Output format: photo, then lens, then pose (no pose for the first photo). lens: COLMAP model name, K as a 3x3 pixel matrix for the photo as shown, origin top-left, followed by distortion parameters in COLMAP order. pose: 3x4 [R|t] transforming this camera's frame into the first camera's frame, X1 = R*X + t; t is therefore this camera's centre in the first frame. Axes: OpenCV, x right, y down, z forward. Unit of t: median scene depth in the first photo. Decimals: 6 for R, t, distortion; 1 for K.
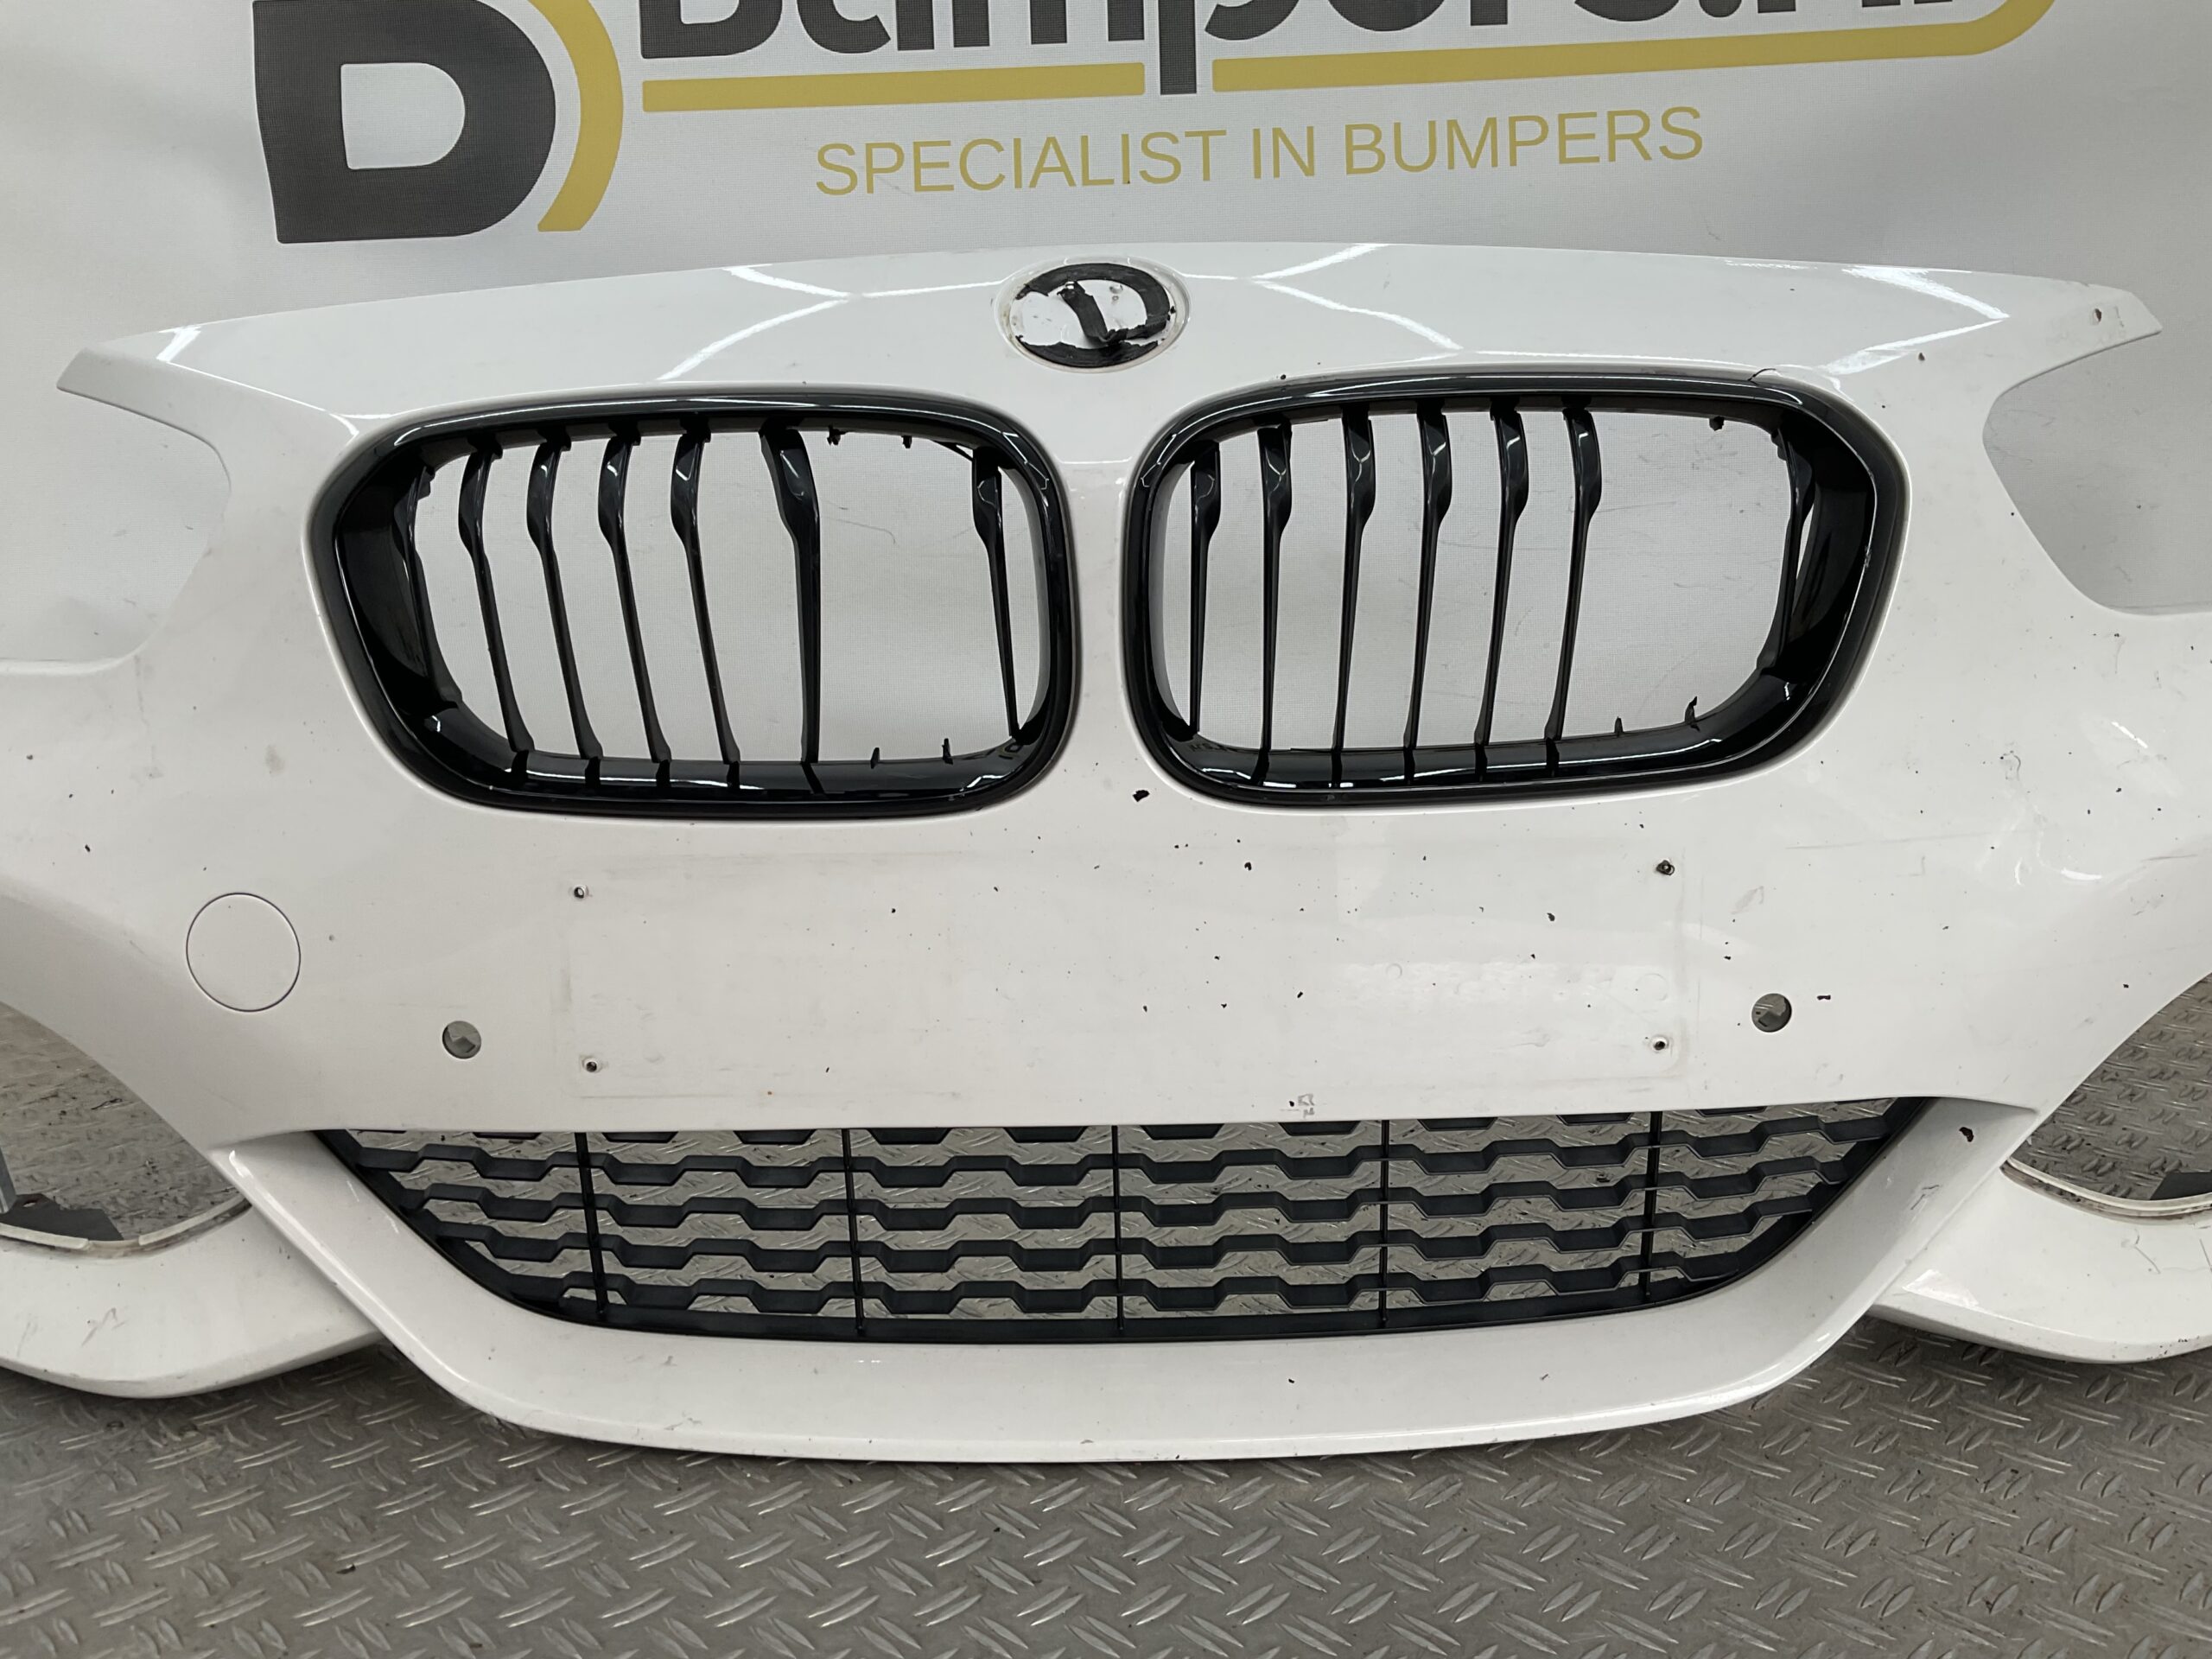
lens RADIAL K [[1853.7, 0, 1103.0], [0, 1853.7, 803.1], [0, 0, 1]] dist [0.081340, -0.181121]
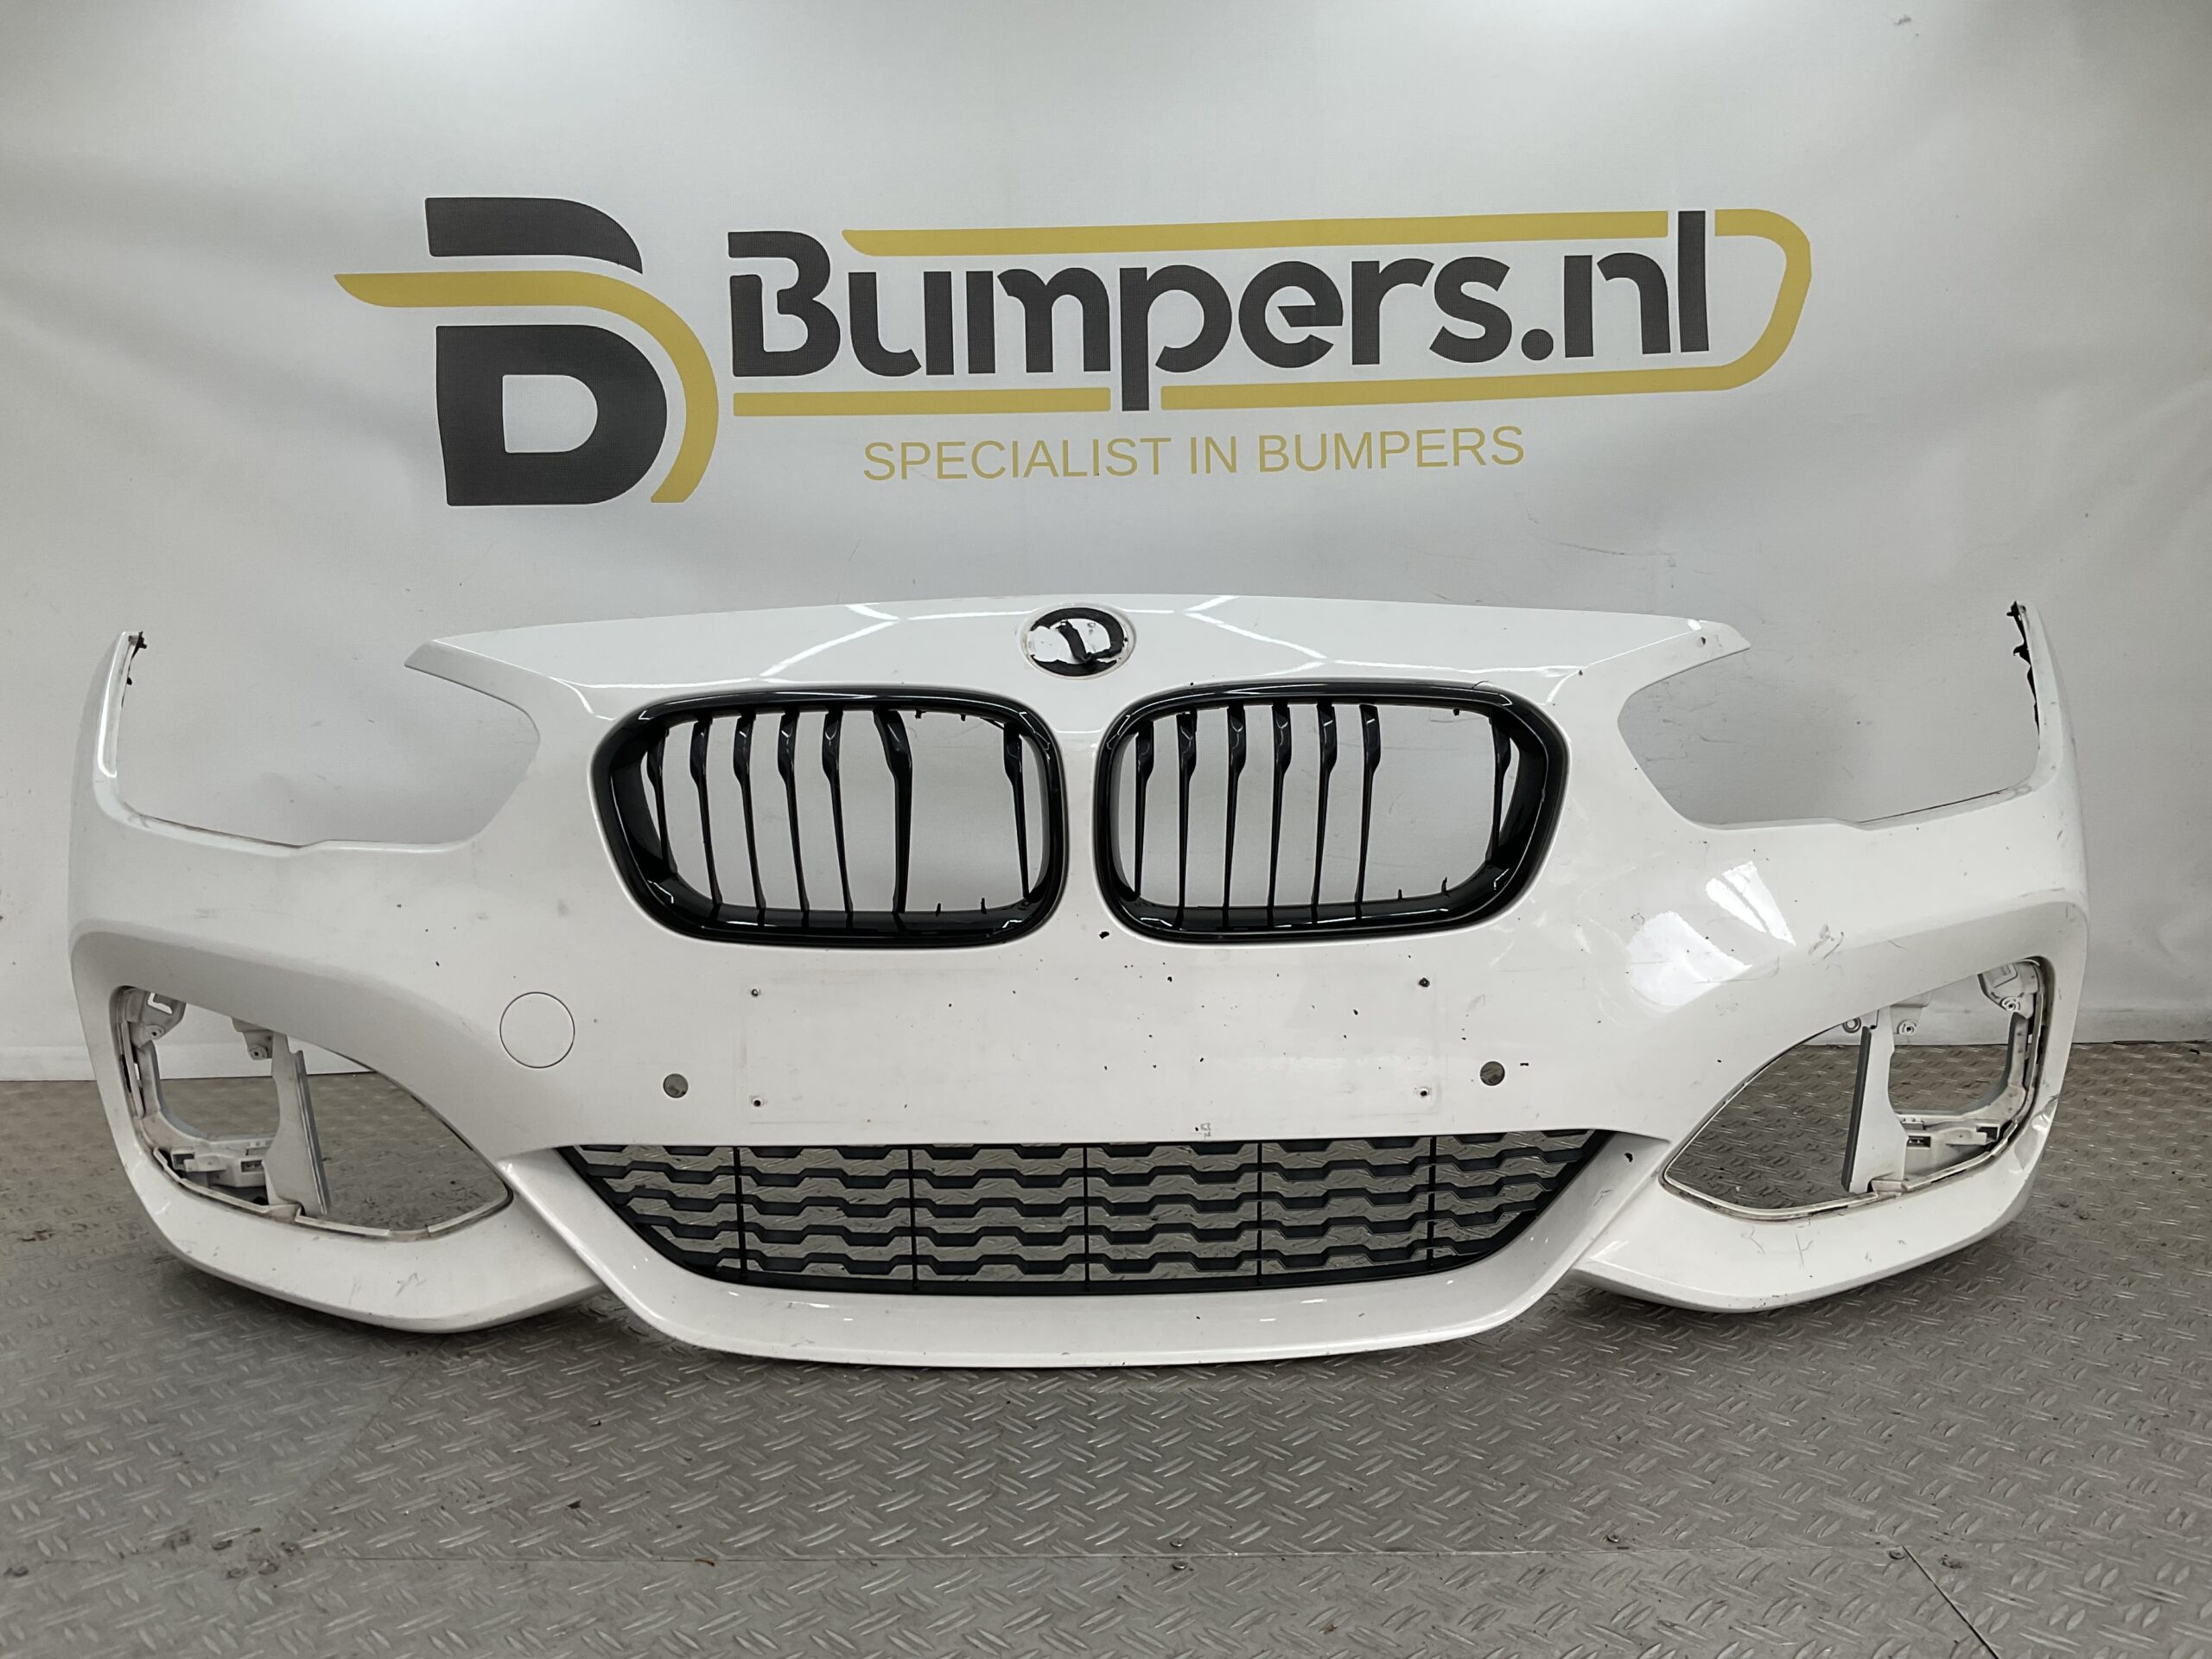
lens RADIAL K [[1855.2, 0, 1102.9], [0, 1855.2, 804.8], [0, 0, 1]] dist [0.099338, -0.168156]
pose [[0.999740, 0.010334, 0.020304, -0.013274], [-0.008848, 0.997366, -0.071986, -0.000422], [-0.020994, 0.071788, 0.997199, -0.564322]]
